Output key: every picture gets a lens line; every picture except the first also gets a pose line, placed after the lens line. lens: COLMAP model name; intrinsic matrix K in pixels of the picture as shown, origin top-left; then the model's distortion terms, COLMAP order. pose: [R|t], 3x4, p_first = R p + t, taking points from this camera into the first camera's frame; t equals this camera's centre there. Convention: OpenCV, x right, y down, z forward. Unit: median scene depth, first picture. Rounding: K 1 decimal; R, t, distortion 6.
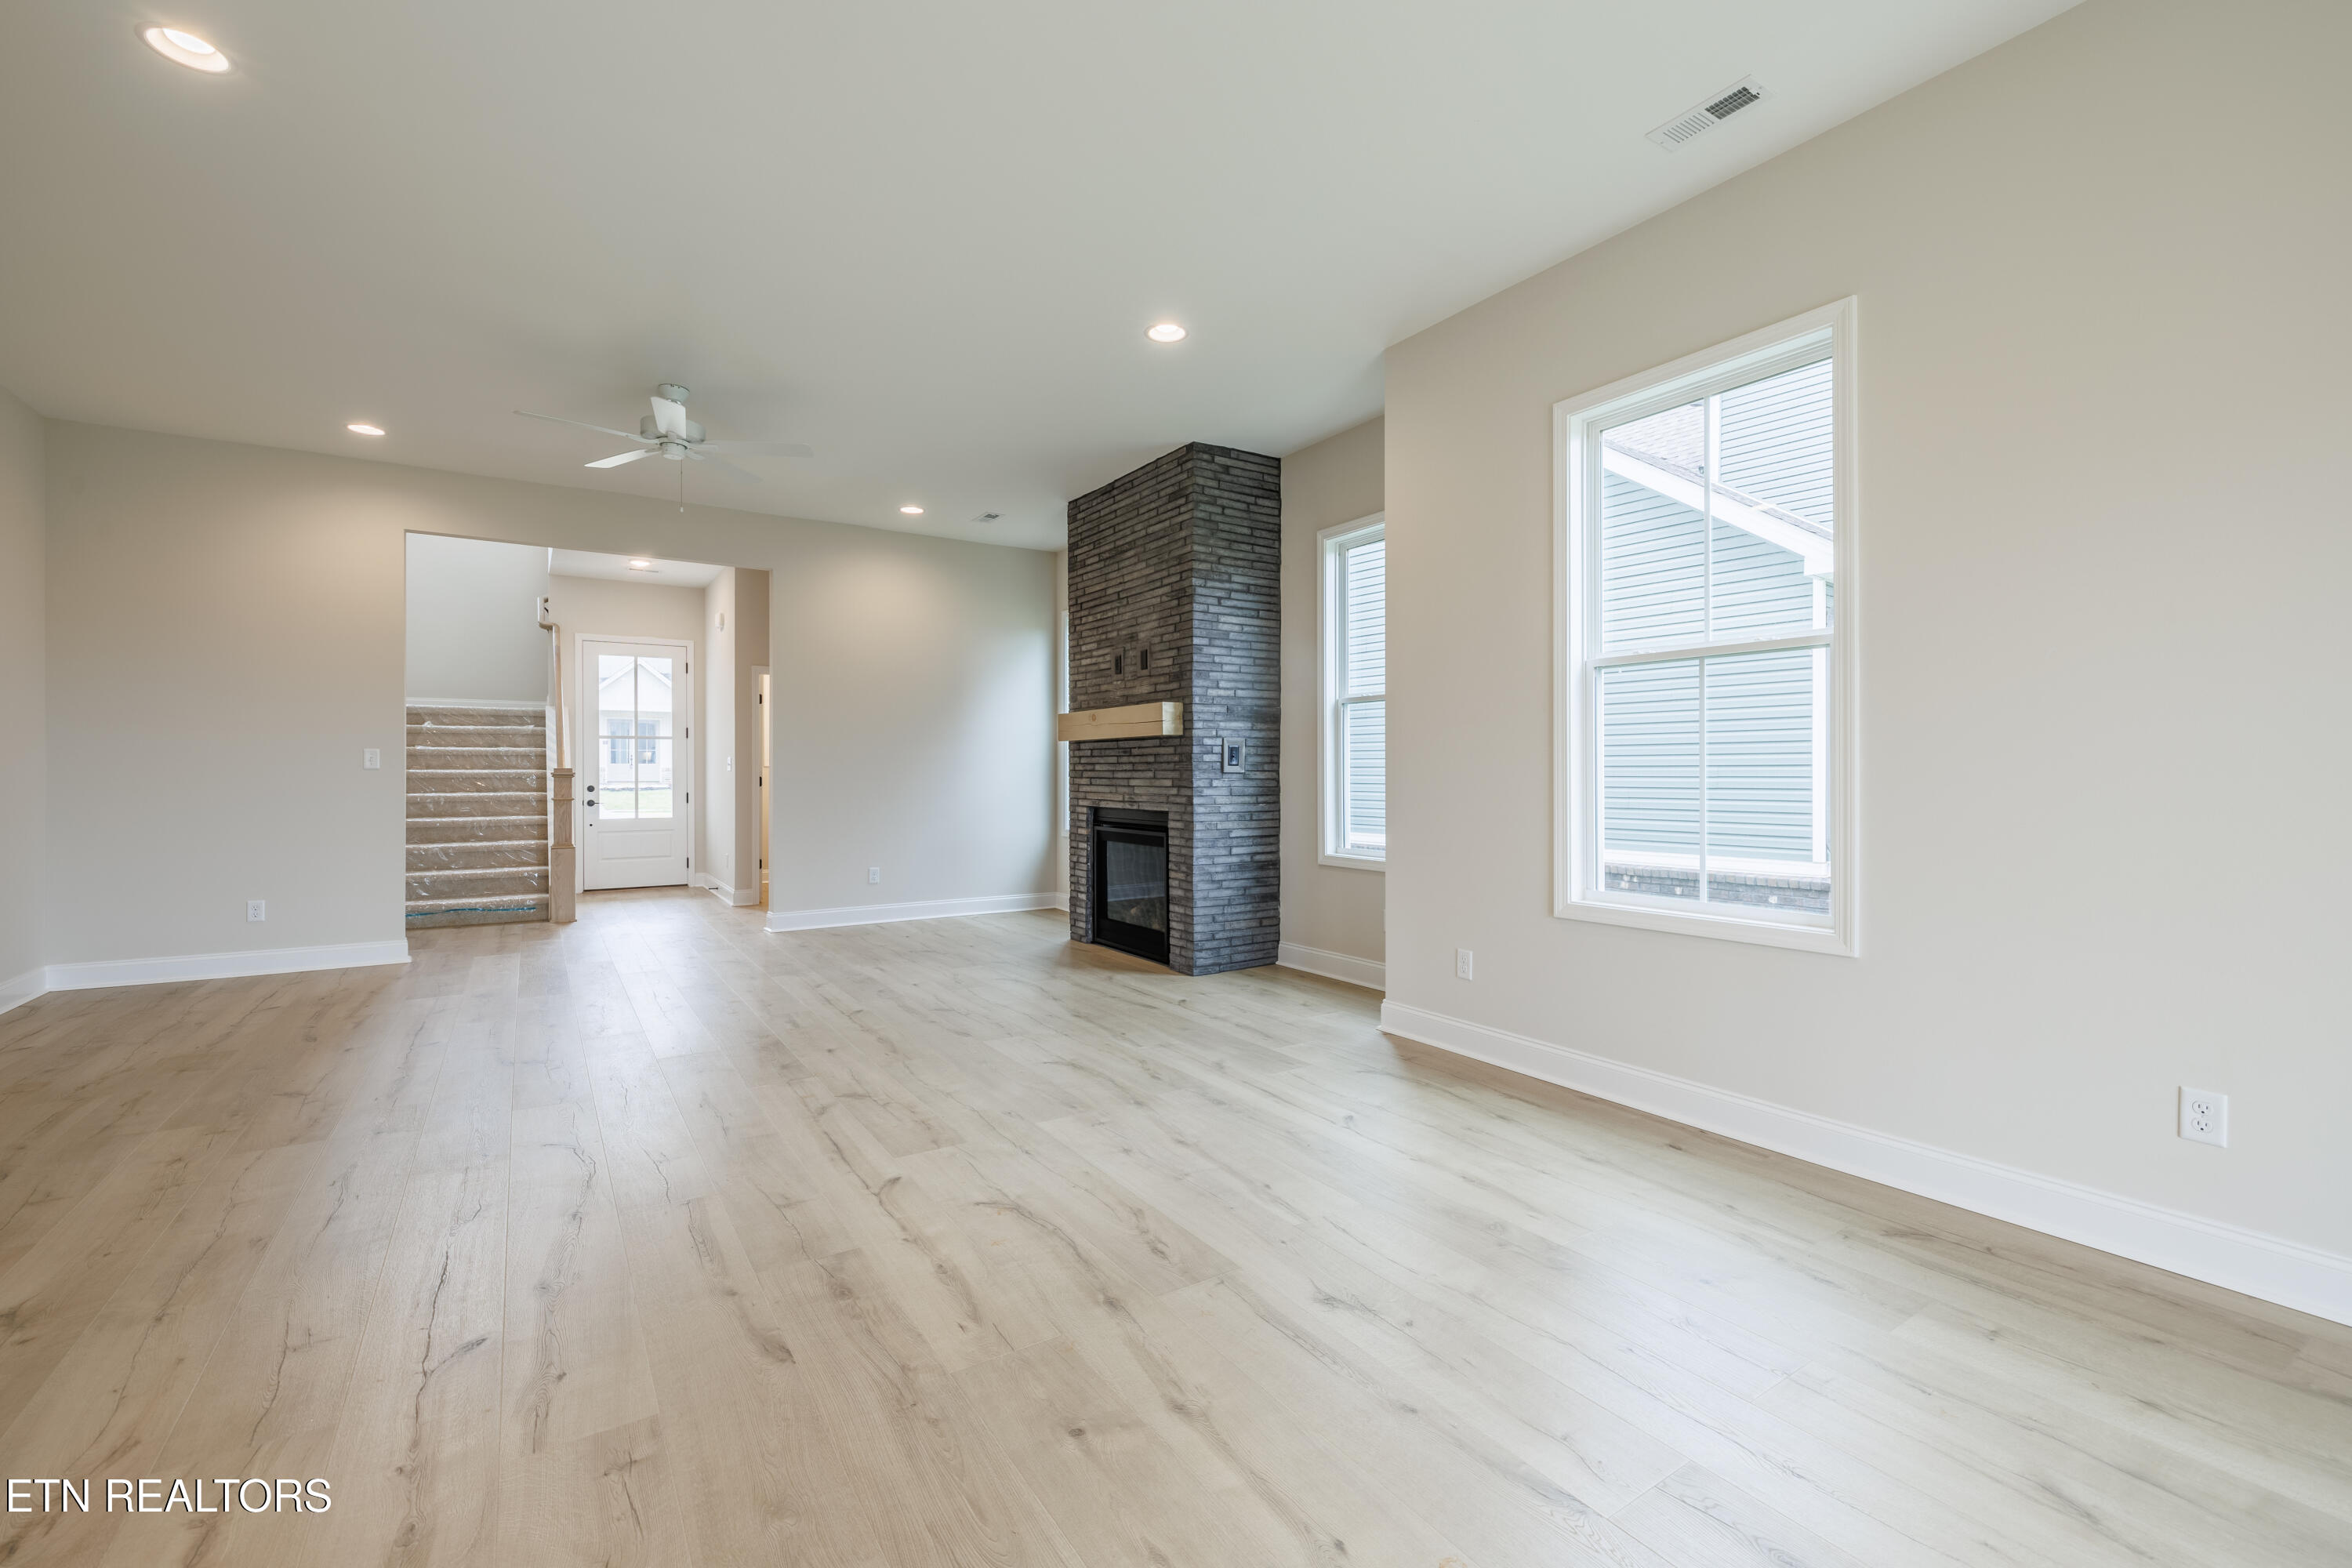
lens RADIAL K [[980.0, 0, 1179.2], [0, 980.0, 777.1], [0, 0, 1]] dist [0.000344, 0.001452]
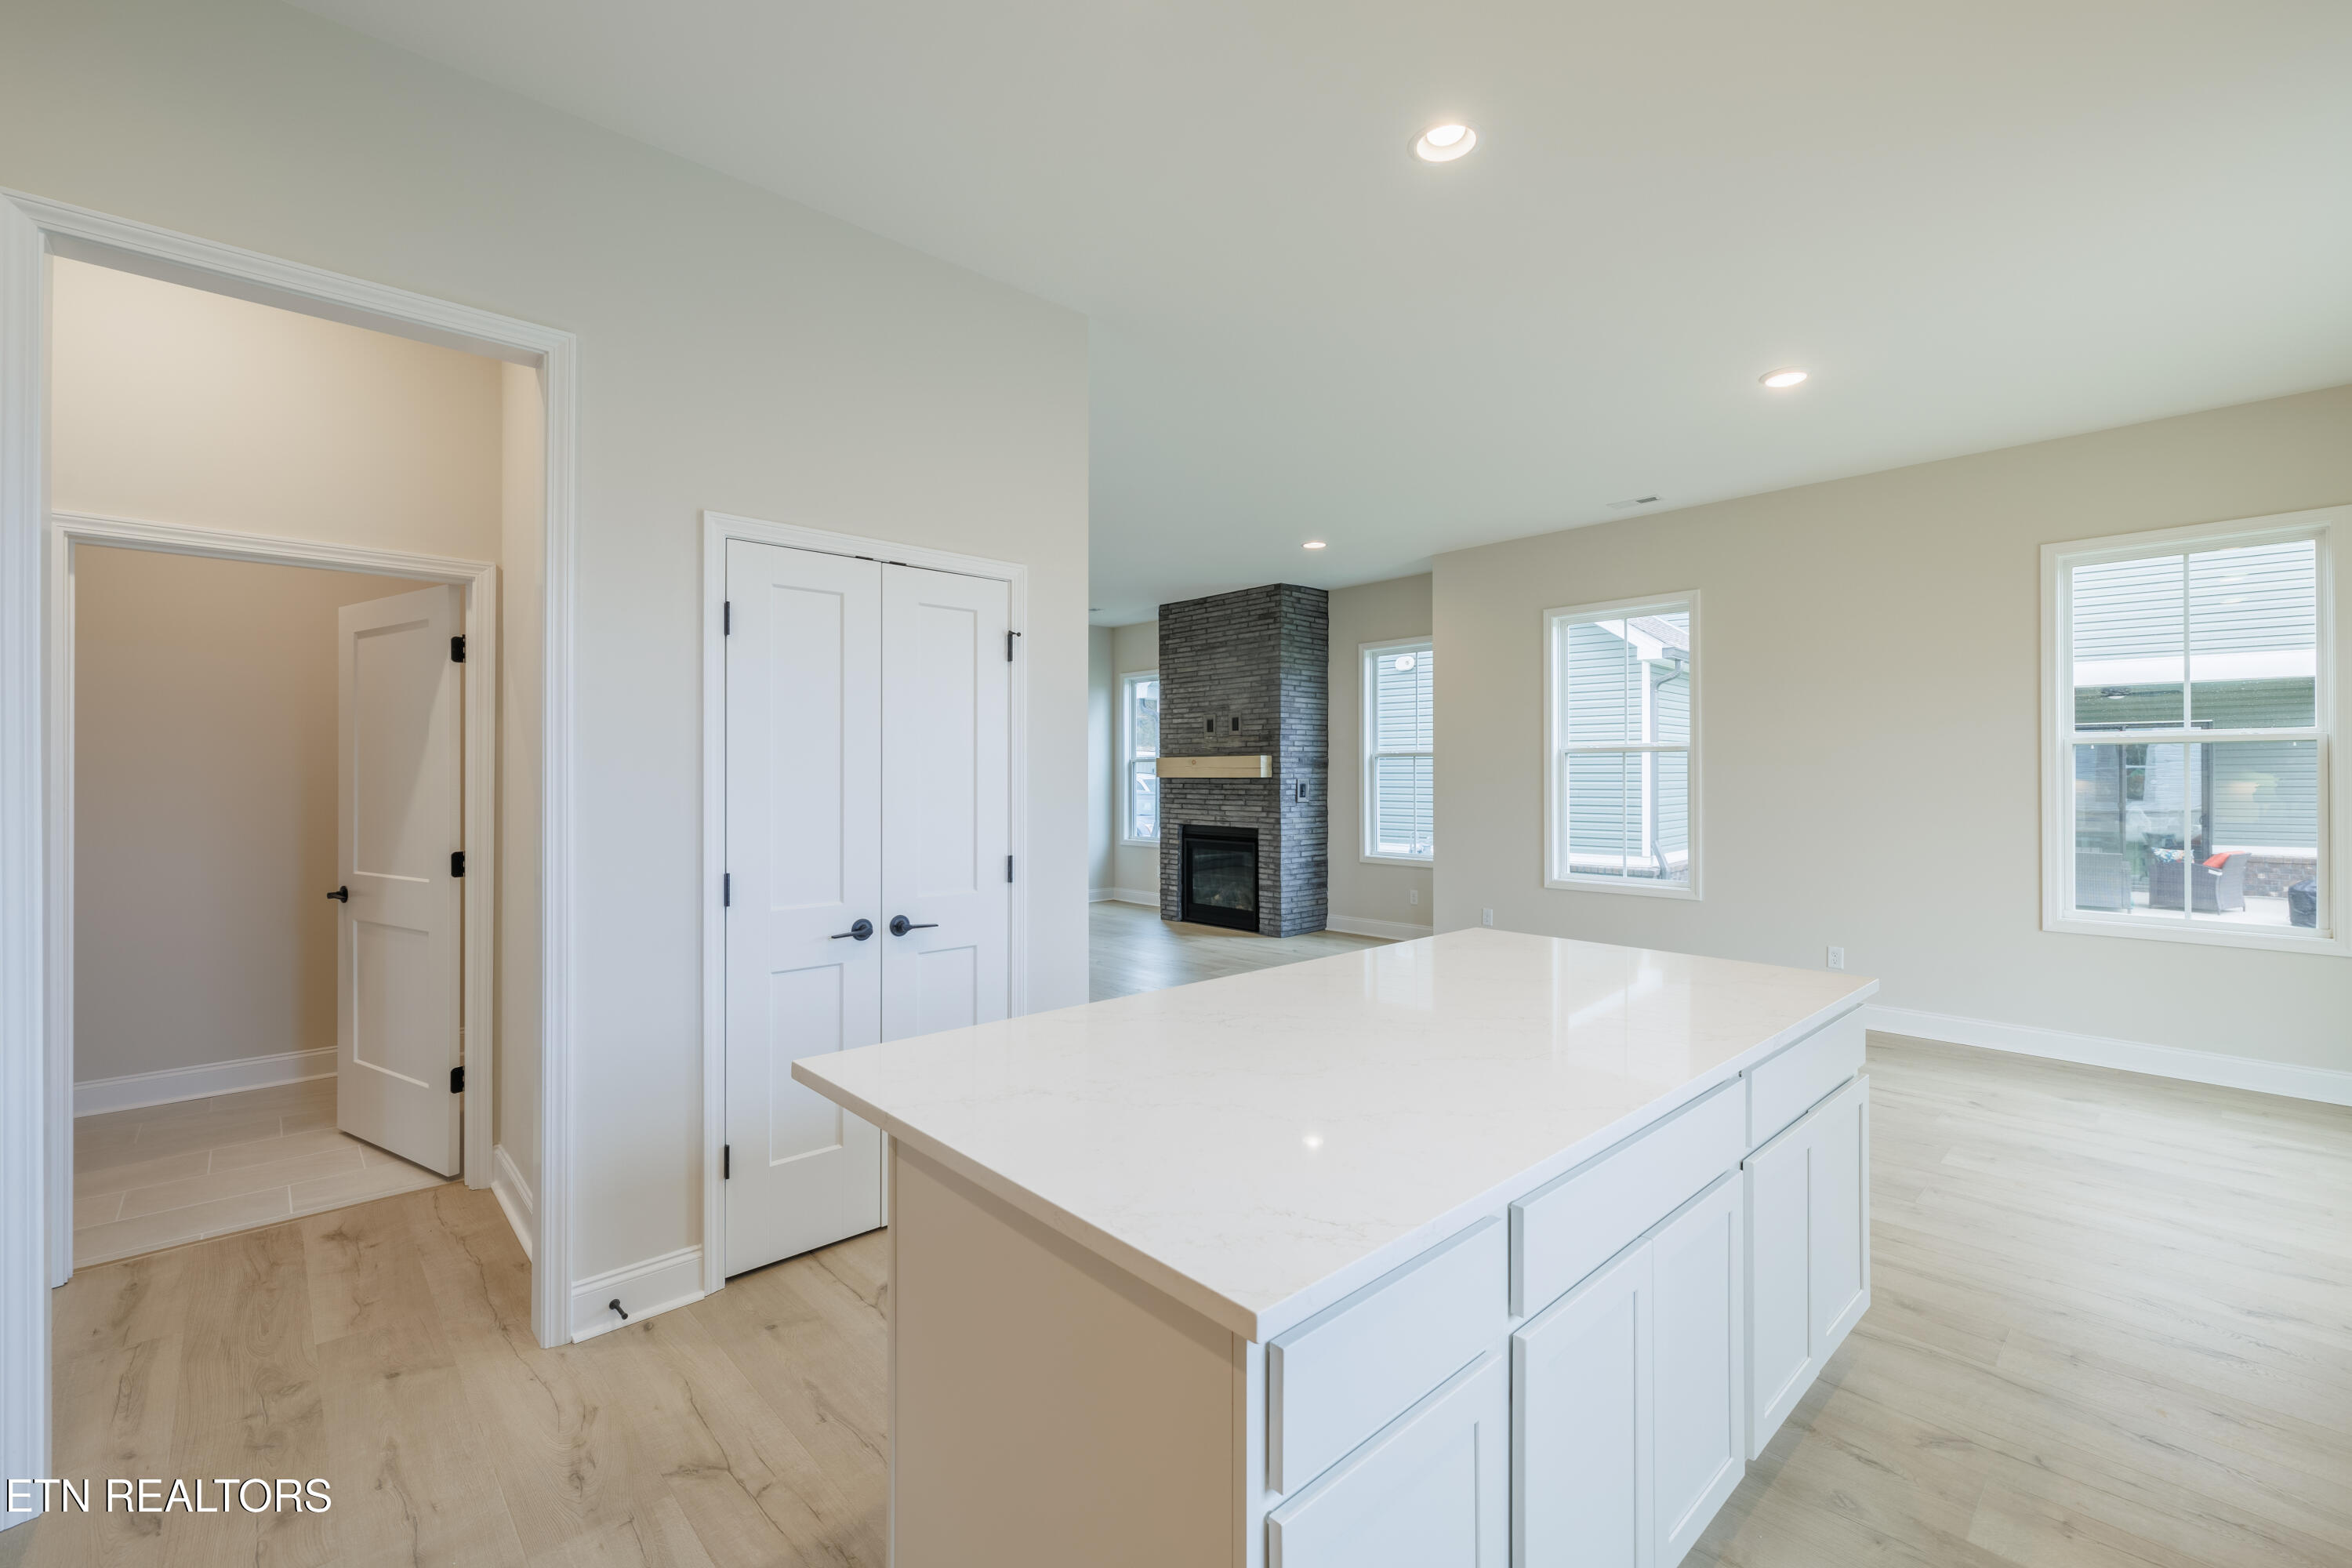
lens RADIAL K [[980.0, 0, 1168.6], [0, 980.0, 780.1], [0, 0, 1]] dist [0.000344, 0.001452]
pose [[0.987423, -0.001421, 0.158093, -0.377125], [0.001338, 0.999999, 0.000629, -0.038707], [-0.158093, -0.000409, 0.987424, -0.440331]]
